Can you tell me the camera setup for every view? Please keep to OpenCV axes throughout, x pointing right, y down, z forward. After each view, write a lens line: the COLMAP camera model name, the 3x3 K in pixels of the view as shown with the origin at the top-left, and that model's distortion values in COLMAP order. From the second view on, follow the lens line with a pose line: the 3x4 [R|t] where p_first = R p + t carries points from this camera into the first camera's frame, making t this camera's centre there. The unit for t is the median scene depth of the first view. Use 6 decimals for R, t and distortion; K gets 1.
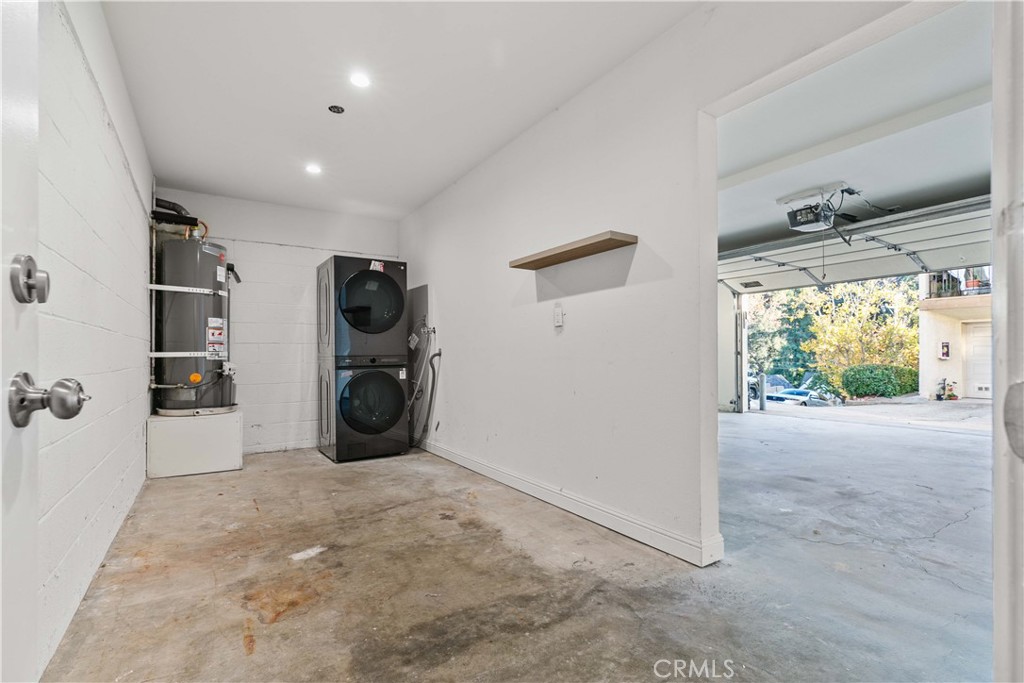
lens RADIAL K [[468.1, 0, 511.5], [0, 468.1, 349.0], [0, 0, 1]] dist [-0.002187, 0.002101]
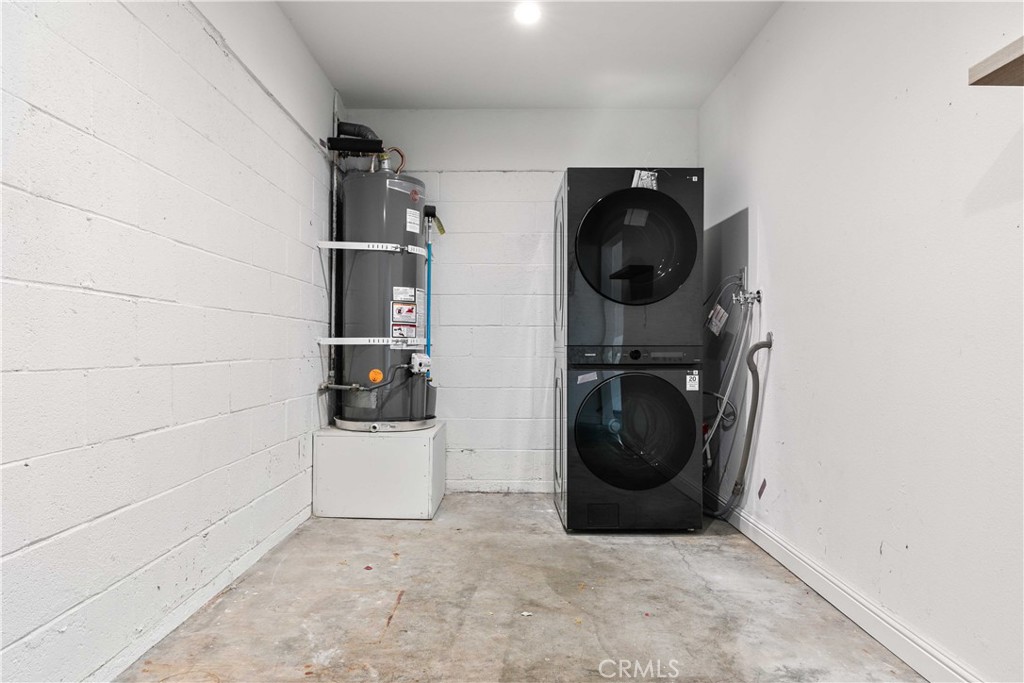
lens RADIAL K [[627.8, 0, 488.7], [0, 627.8, 354.9], [0, 0, 1]] dist [0.003078, 0.000890]
pose [[0.820545, 0.017085, -0.571327, -0.019935], [-0.002686, 0.999657, 0.026037, 0.006990], [0.571576, -0.019830, 0.820309, 0.332606]]
